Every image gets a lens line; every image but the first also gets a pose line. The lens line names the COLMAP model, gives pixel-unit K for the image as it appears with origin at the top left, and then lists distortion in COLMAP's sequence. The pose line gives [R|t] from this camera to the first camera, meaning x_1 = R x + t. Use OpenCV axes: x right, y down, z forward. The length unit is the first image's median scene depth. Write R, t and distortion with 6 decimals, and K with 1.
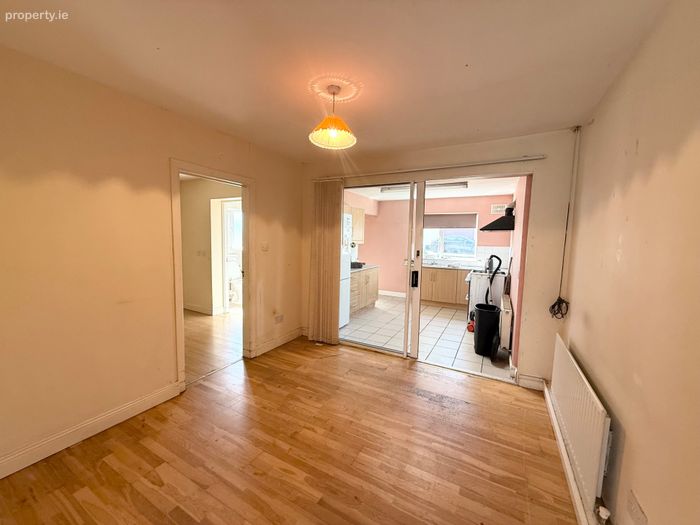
lens RADIAL K [[279.0, 0, 347.6], [0, 279.0, 261.9], [0, 0, 1]] dist [-0.002779, -0.000418]
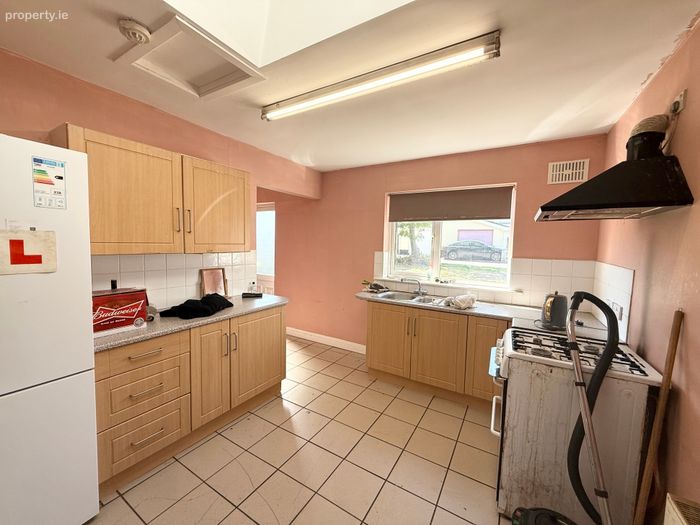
lens RADIAL K [[279.0, 0, 347.6], [0, 279.0, 261.9], [0, 0, 1]] dist [-0.002779, -0.000418]
pose [[0.998777, 0.005865, -0.049094, 0.227177], [-0.006840, 0.999782, -0.019710, -0.041055], [0.048967, 0.020022, 0.998600, 0.555443]]
